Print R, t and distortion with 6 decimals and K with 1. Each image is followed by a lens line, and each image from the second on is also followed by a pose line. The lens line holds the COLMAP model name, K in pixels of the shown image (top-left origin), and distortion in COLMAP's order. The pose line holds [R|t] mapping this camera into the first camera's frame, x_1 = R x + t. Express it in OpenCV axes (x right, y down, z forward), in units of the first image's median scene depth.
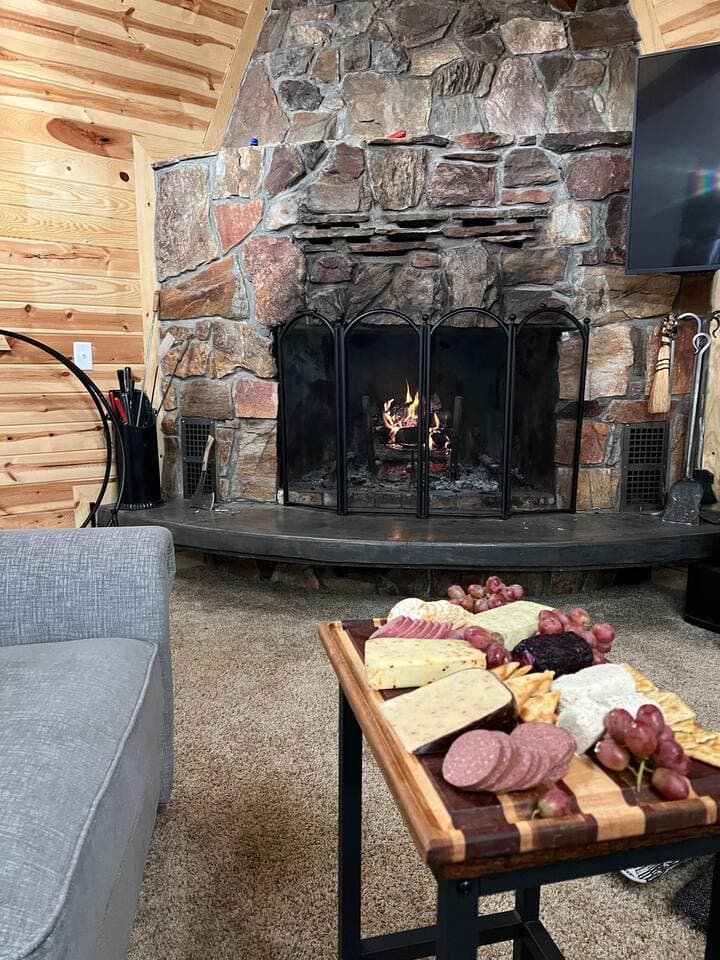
lens RADIAL K [[711.8, 0, 359.1], [0, 711.8, 490.5], [0, 0, 1]] dist [0.015933, -0.004684]
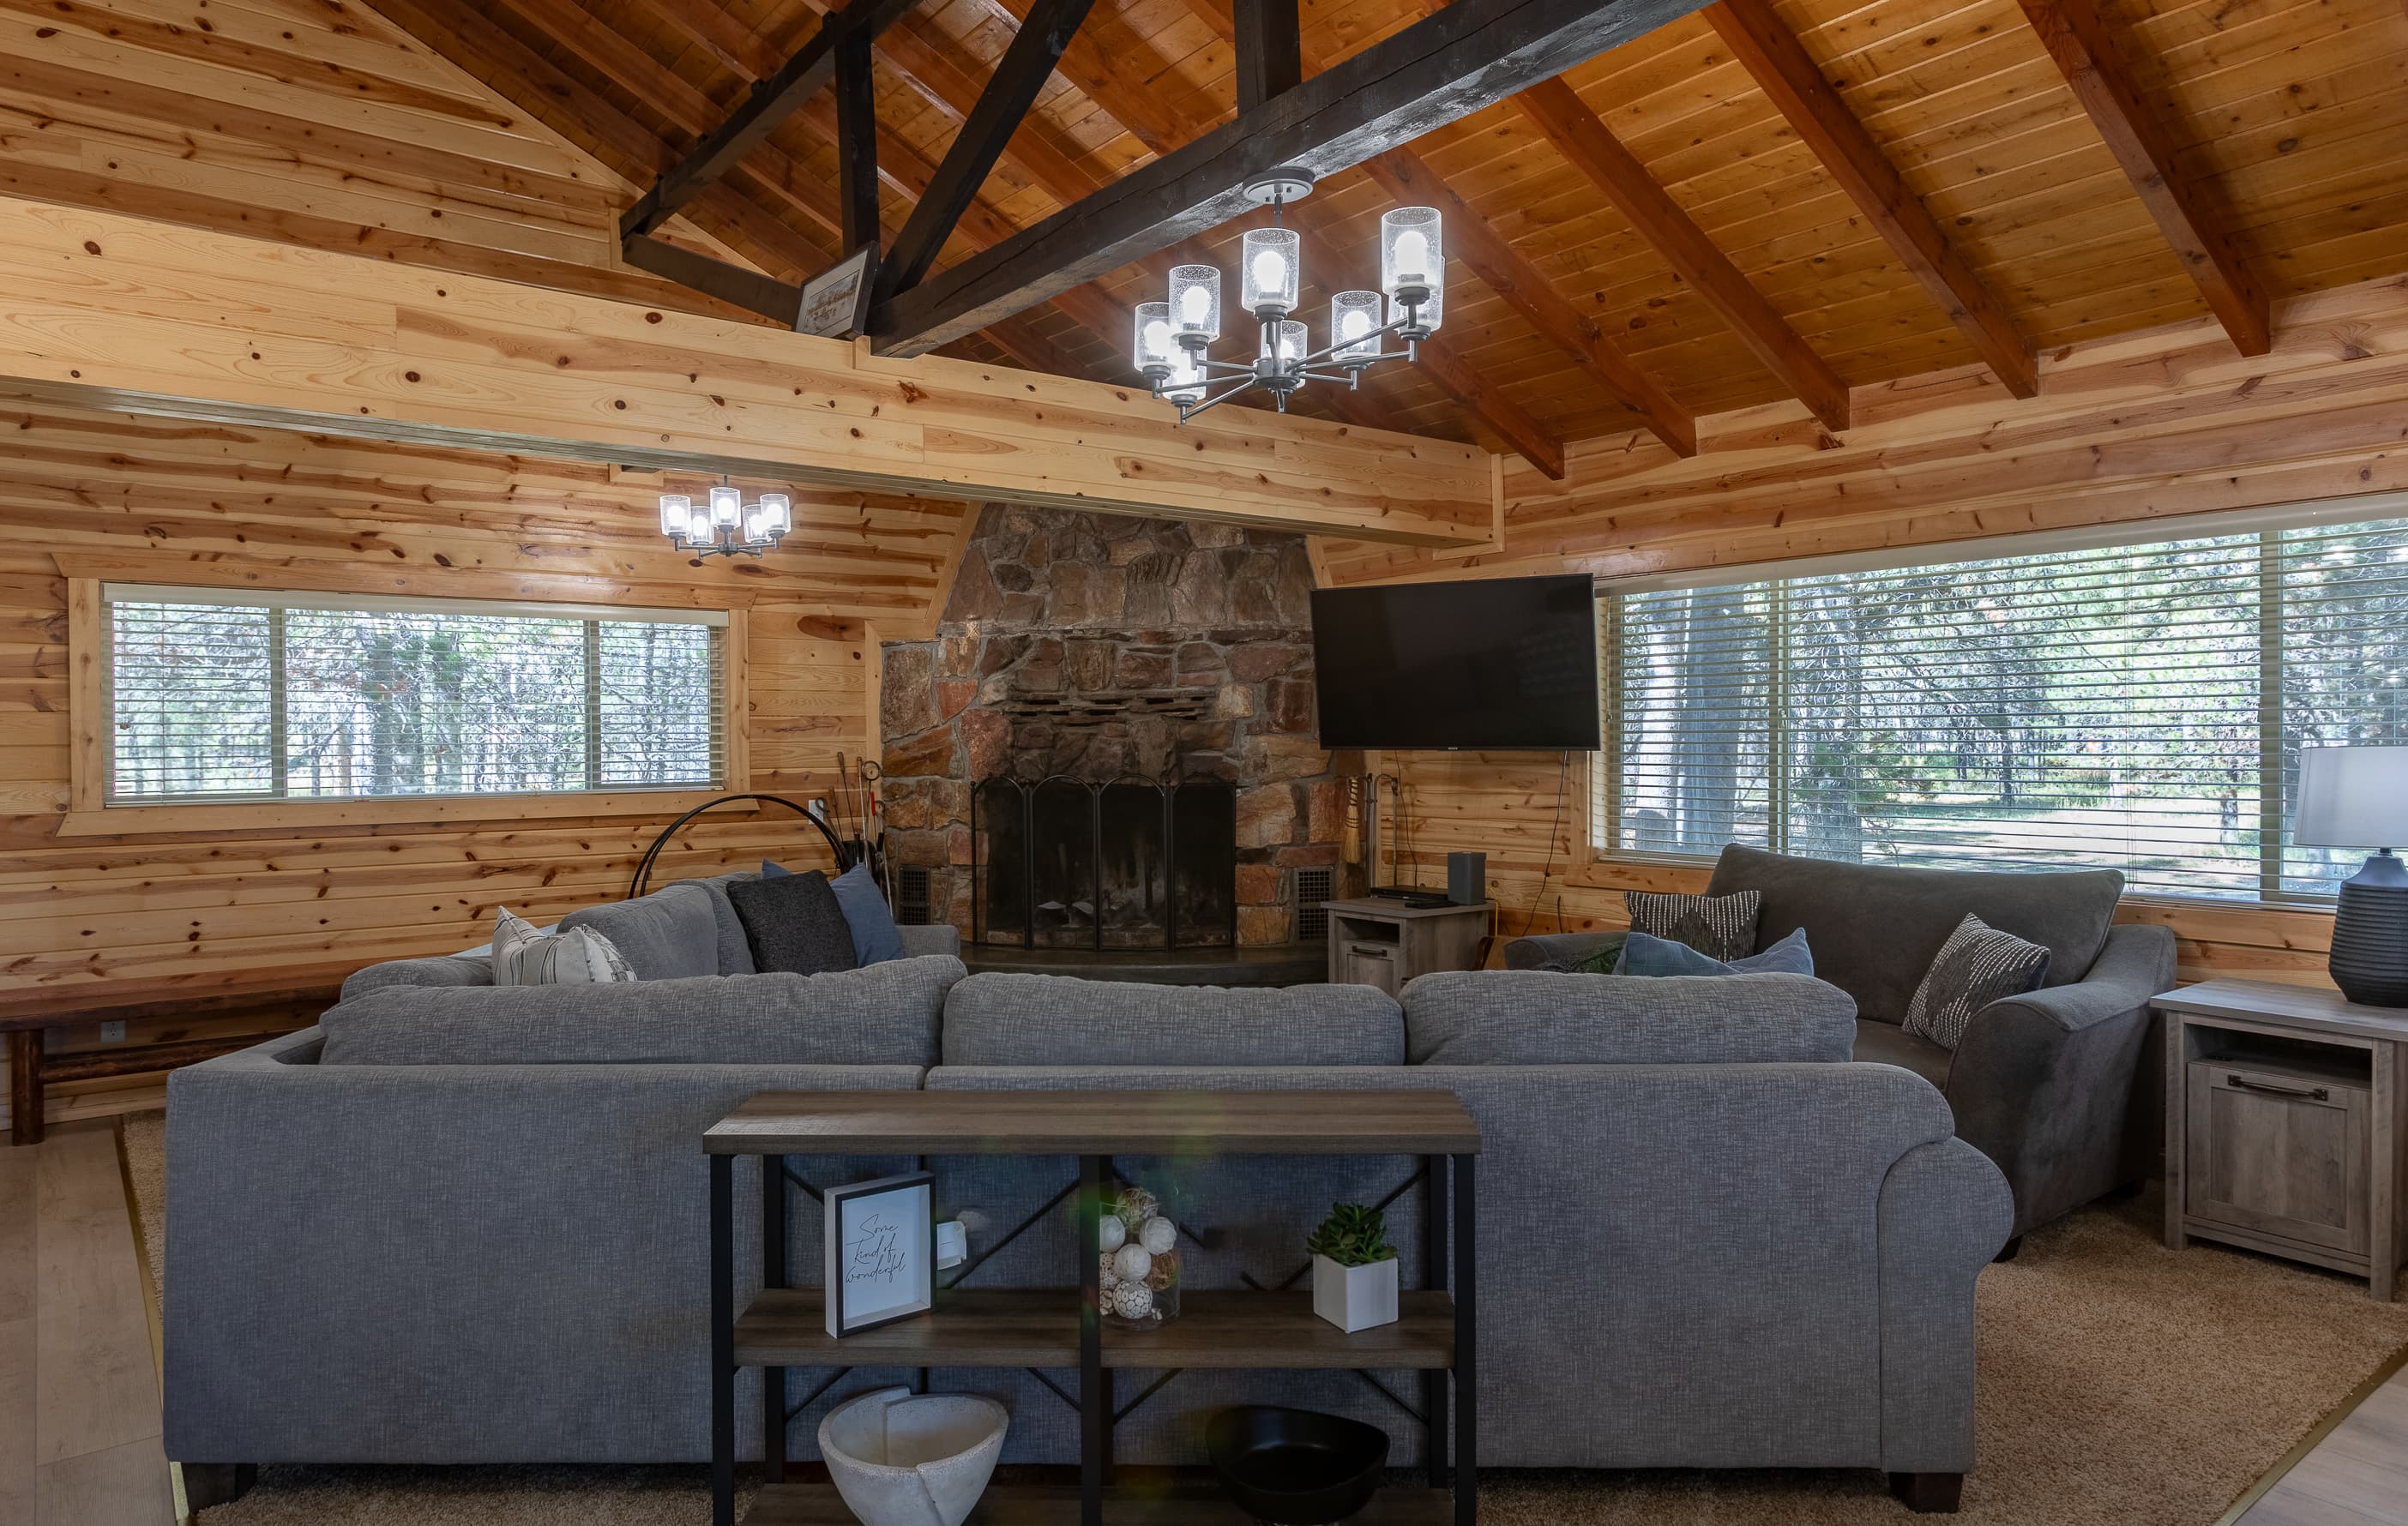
lens RADIAL K [[1457.3, 0, 1215.5], [0, 1457.3, 782.5], [0, 0, 1]] dist [-0.030692, 0.006939]
pose [[0.999660, -0.007172, 0.025050, 0.192882], [0.010807, 0.988912, -0.148109, 0.116970], [-0.023710, 0.148330, 0.988654, -1.337576]]
